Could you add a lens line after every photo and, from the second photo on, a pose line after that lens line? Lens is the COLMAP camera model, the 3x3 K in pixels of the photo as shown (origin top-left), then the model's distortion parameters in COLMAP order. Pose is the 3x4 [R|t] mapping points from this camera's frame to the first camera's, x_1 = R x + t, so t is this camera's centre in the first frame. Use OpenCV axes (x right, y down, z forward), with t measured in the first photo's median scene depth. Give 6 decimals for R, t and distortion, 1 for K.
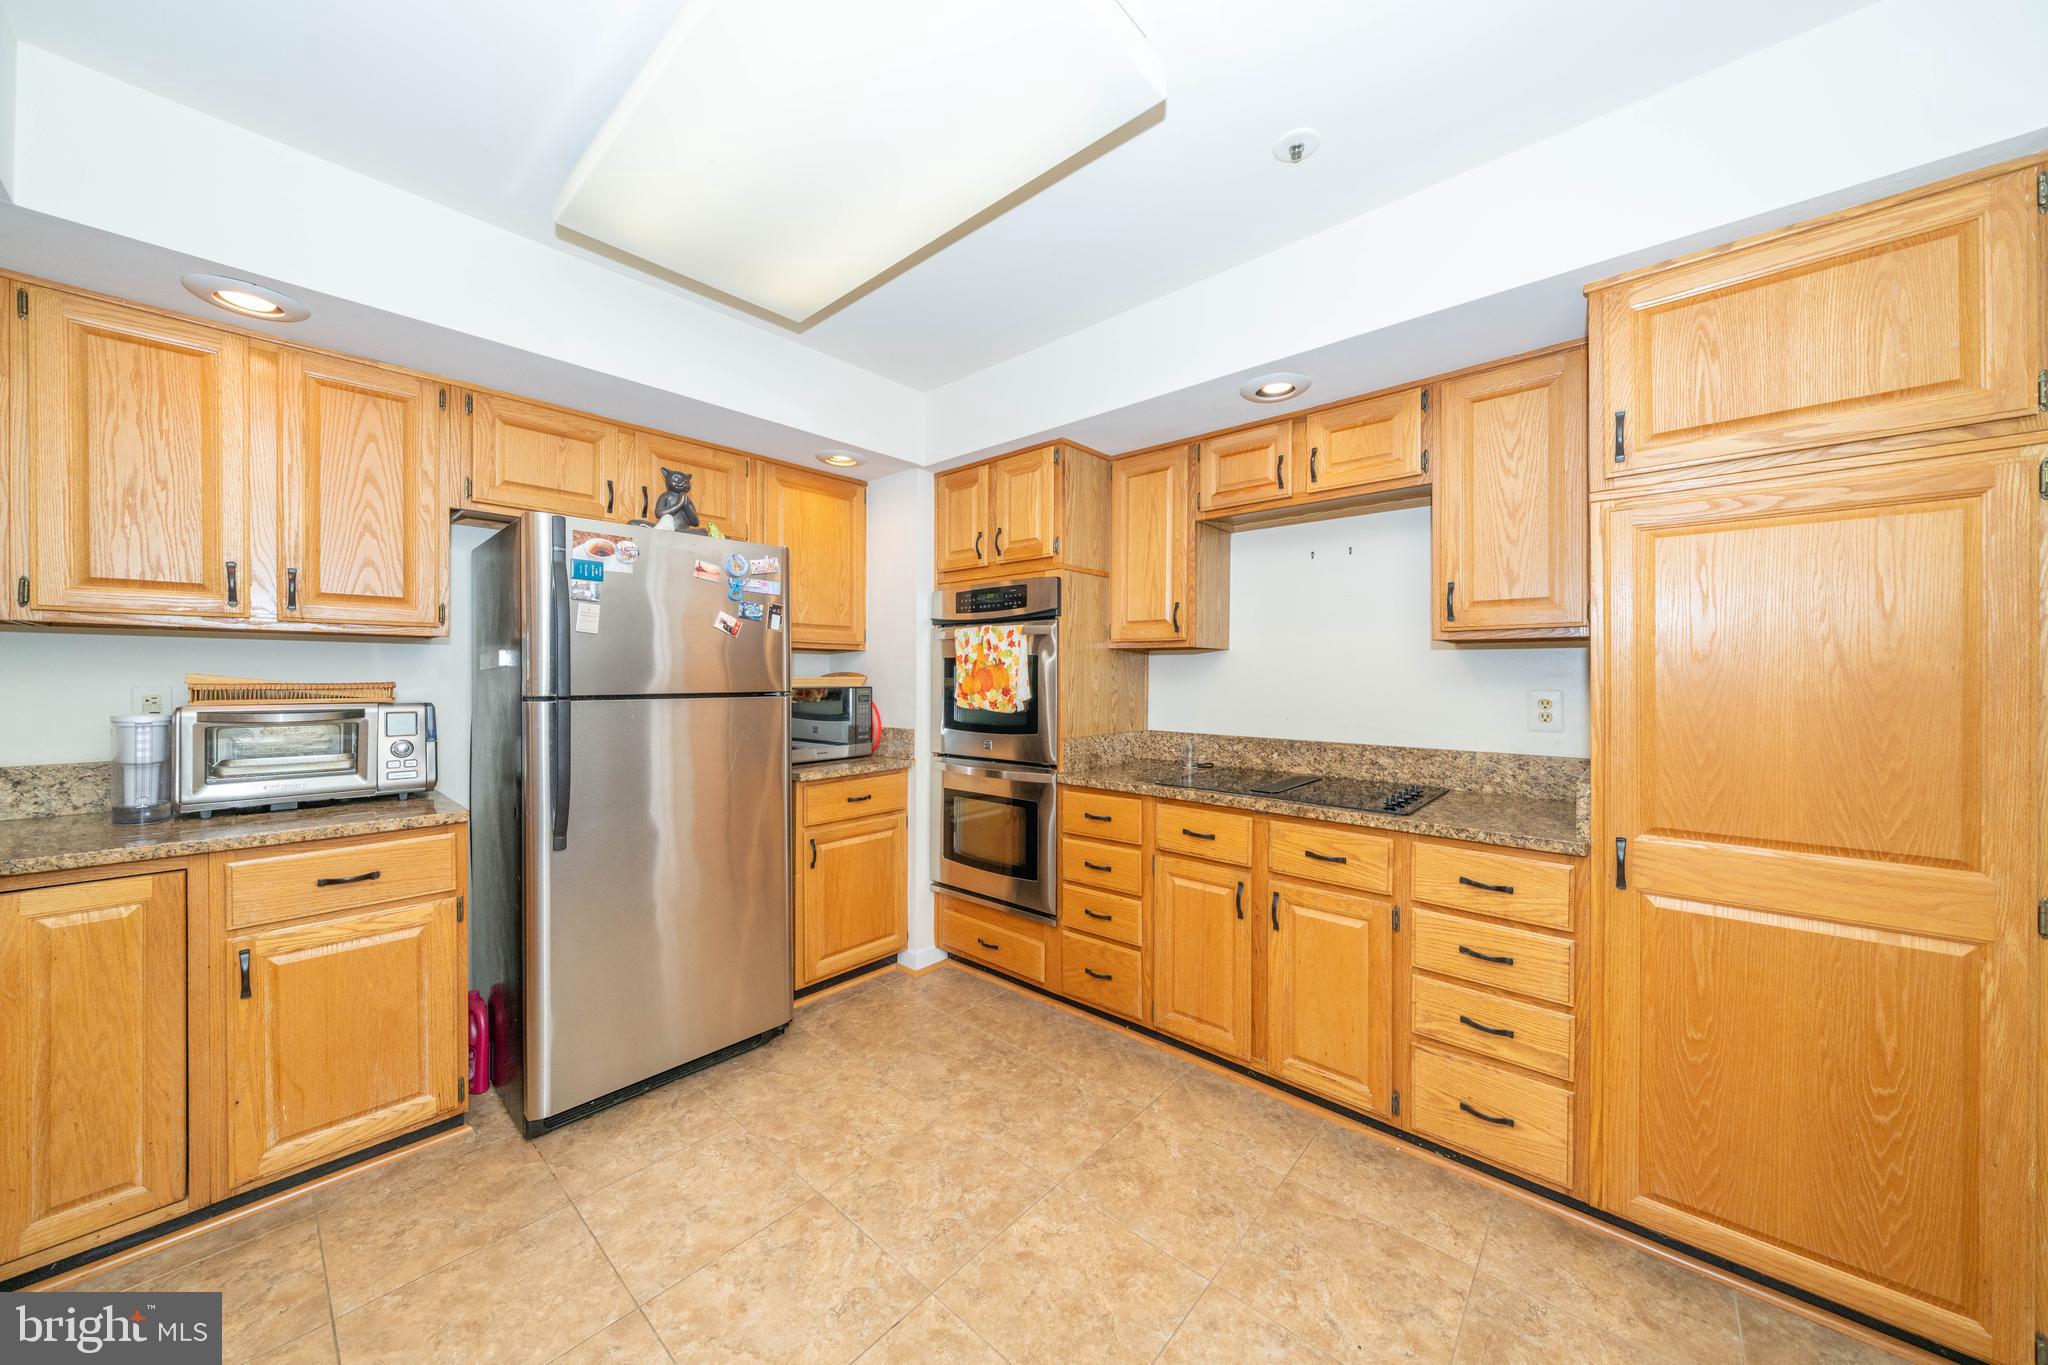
lens RADIAL K [[701.8, 0, 1021.2], [0, 701.8, 680.2], [0, 0, 1]] dist [0.000480, -0.000135]
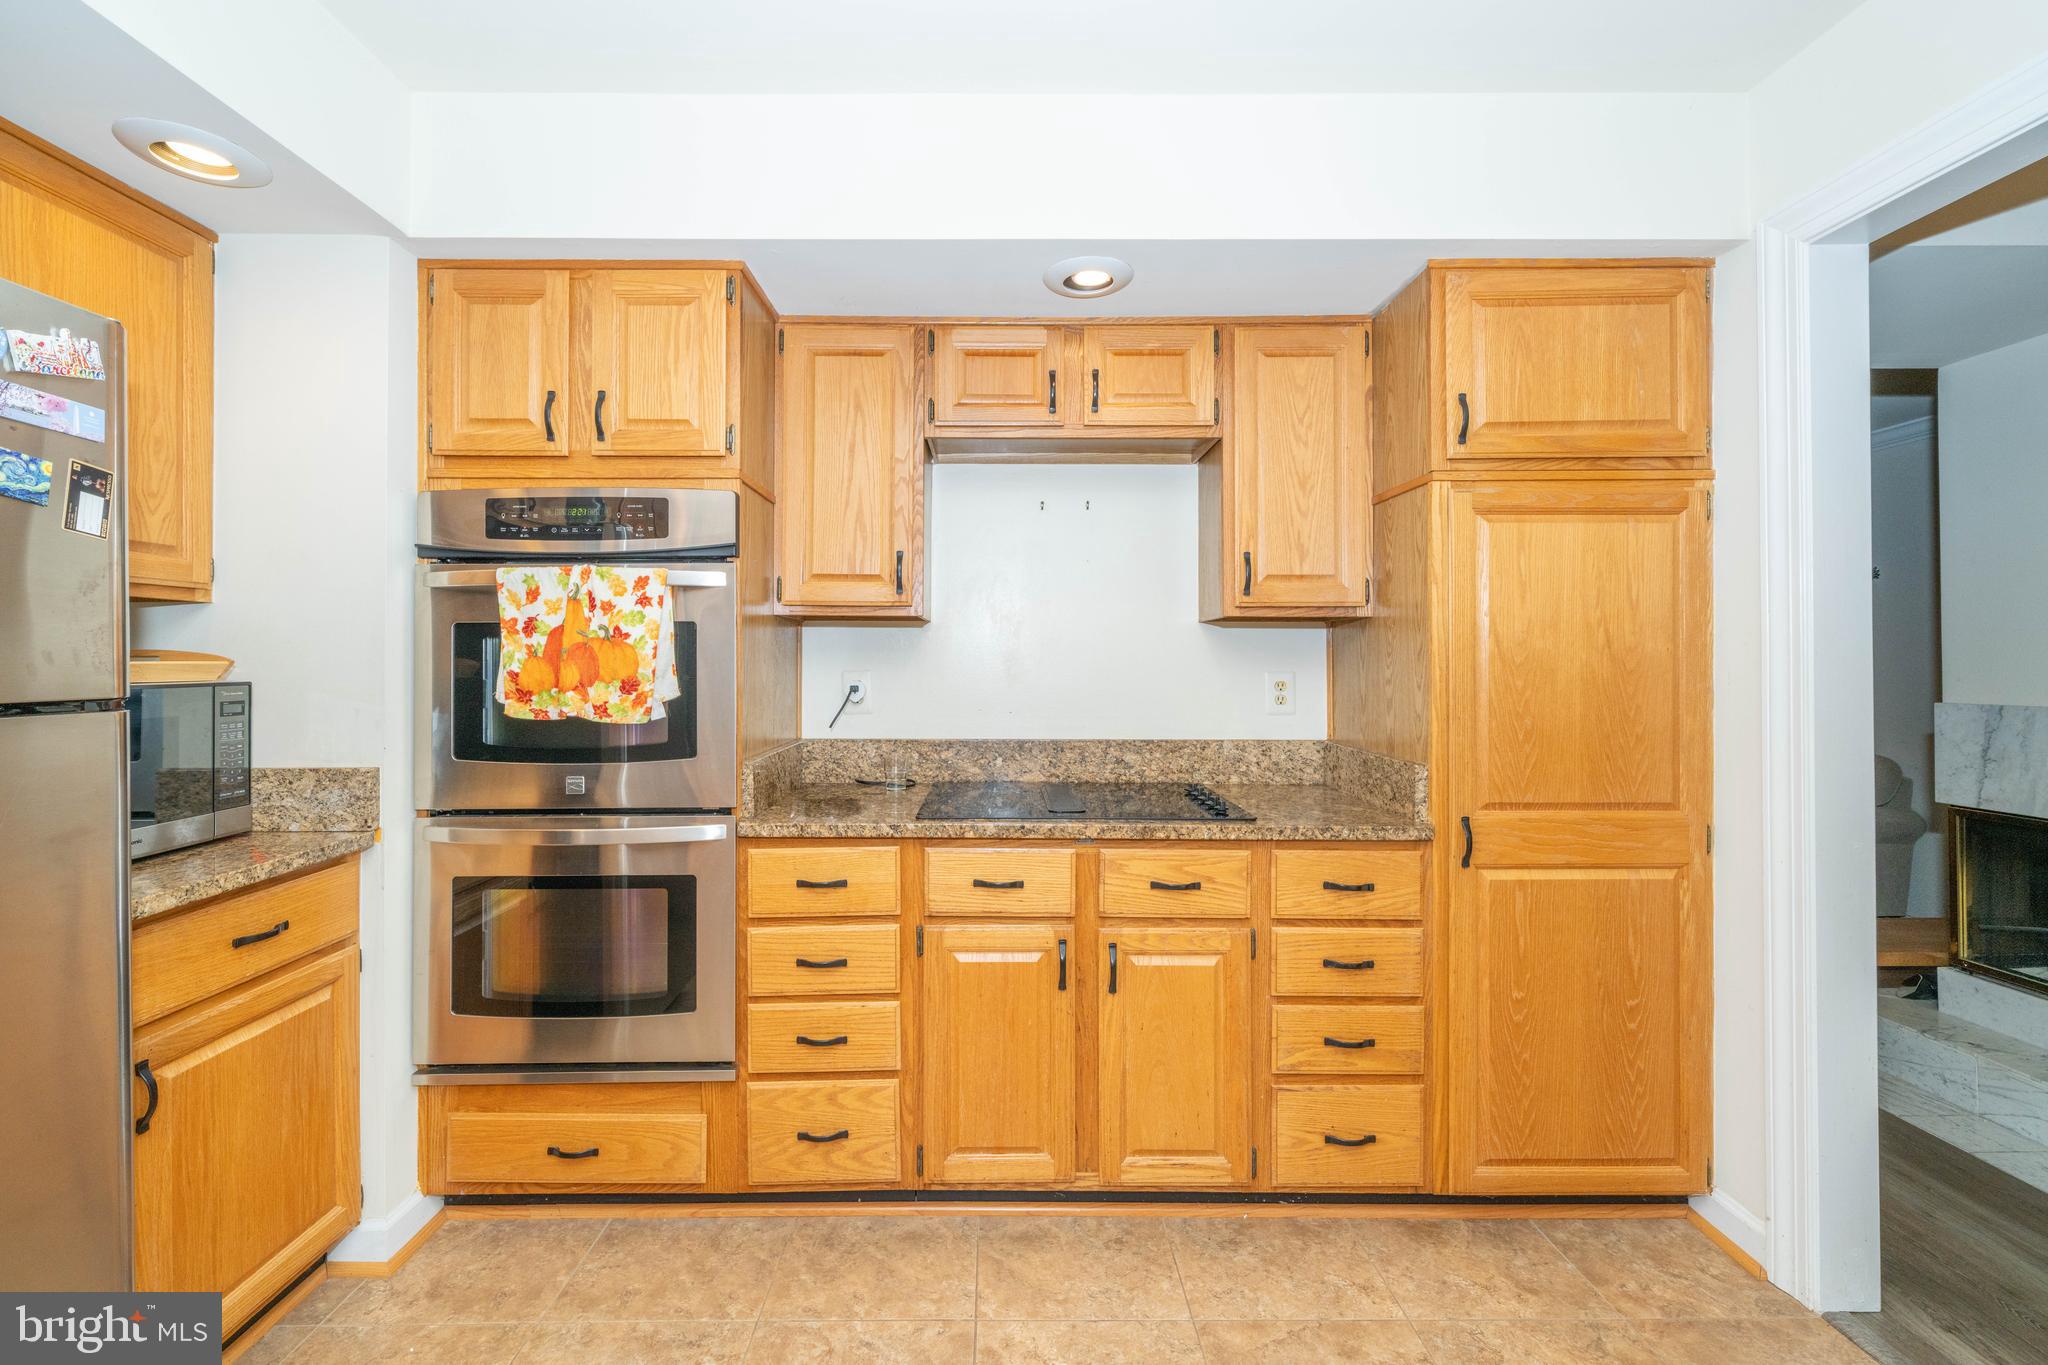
lens RADIAL K [[864.1, 0, 1020.6], [0, 864.1, 660.4], [0, 0, 1]] dist [0.003720, -0.000507]
pose [[0.742231, -0.002366, 0.670139, -0.300519], [0.006383, 0.999973, -0.003539, 0.000319], [-0.670113, 0.006904, 0.742227, 0.336627]]
